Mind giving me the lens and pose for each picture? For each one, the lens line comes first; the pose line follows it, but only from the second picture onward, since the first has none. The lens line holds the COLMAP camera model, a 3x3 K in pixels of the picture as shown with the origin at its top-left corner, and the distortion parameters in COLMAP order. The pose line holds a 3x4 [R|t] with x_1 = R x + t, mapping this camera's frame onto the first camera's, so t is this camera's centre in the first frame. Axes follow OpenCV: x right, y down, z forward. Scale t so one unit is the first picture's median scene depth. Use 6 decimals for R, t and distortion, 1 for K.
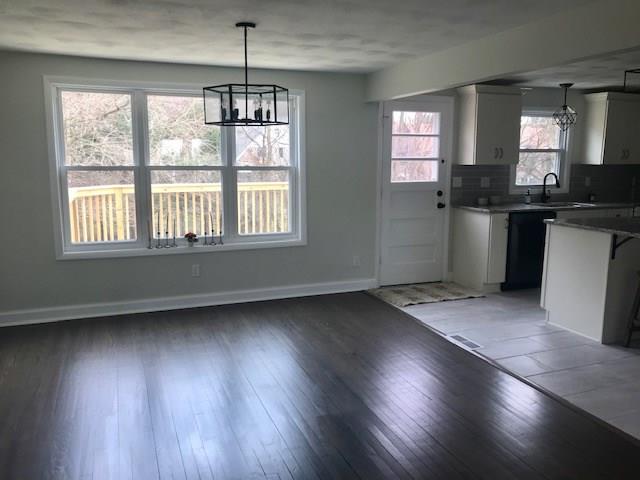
lens RADIAL K [[527.8, 0, 321.0], [0, 527.8, 238.9], [0, 0, 1]] dist [0.015105, 0.004437]
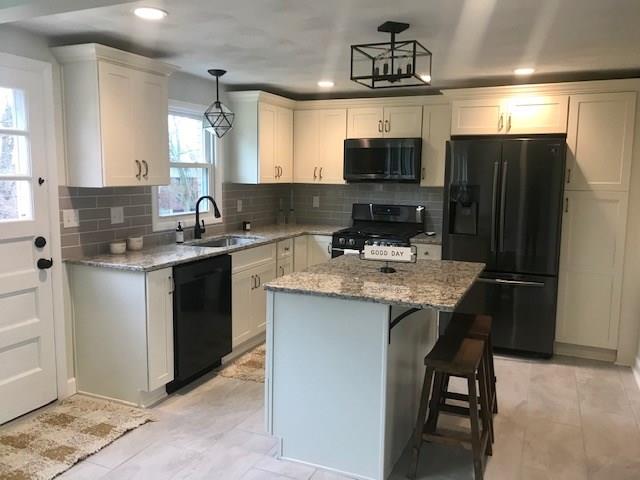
lens RADIAL K [[527.8, 0, 320.7], [0, 527.8, 234.6], [0, 0, 1]] dist [0.015105, 0.004437]
pose [[0.717496, -0.075709, 0.692437, 0.059096], [0.096149, 0.995324, 0.009197, -0.070983], [-0.689895, 0.059978, 0.721420, 0.420427]]
